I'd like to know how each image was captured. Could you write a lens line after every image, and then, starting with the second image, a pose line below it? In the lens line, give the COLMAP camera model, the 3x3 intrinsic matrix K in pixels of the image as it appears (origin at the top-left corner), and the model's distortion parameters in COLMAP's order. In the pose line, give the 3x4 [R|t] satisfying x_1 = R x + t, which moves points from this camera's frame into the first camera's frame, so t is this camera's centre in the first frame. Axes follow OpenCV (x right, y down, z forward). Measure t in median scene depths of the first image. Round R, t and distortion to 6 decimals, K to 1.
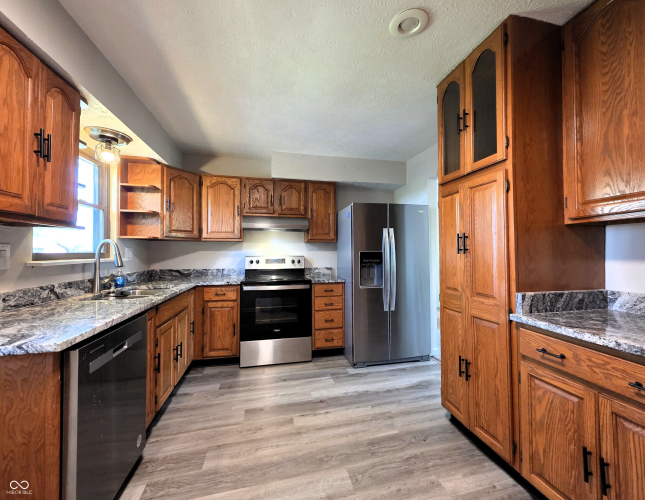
lens RADIAL K [[273.0, 0, 328.7], [0, 273.0, 247.5], [0, 0, 1]] dist [0.002191, -0.000609]
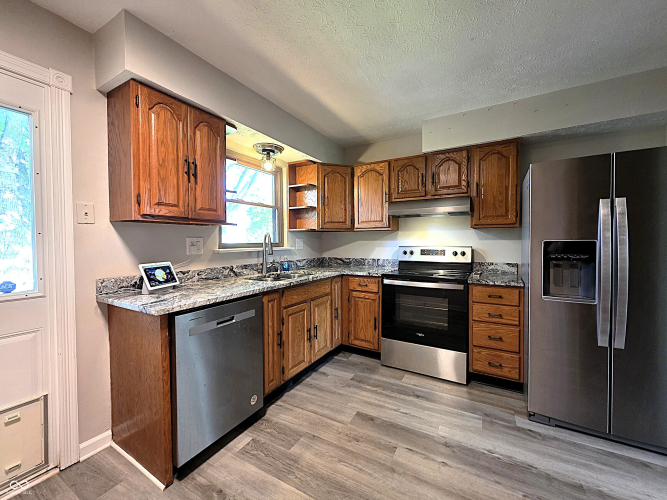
lens RADIAL K [[275.1, 0, 326.9], [0, 275.1, 248.1], [0, 0, 1]] dist [0.001052, 0.000089]
pose [[0.715694, 0.014914, -0.698255, 0.222715], [0.015720, 0.999175, 0.037454, -0.000325], [0.698238, -0.037782, 0.714868, 0.229655]]
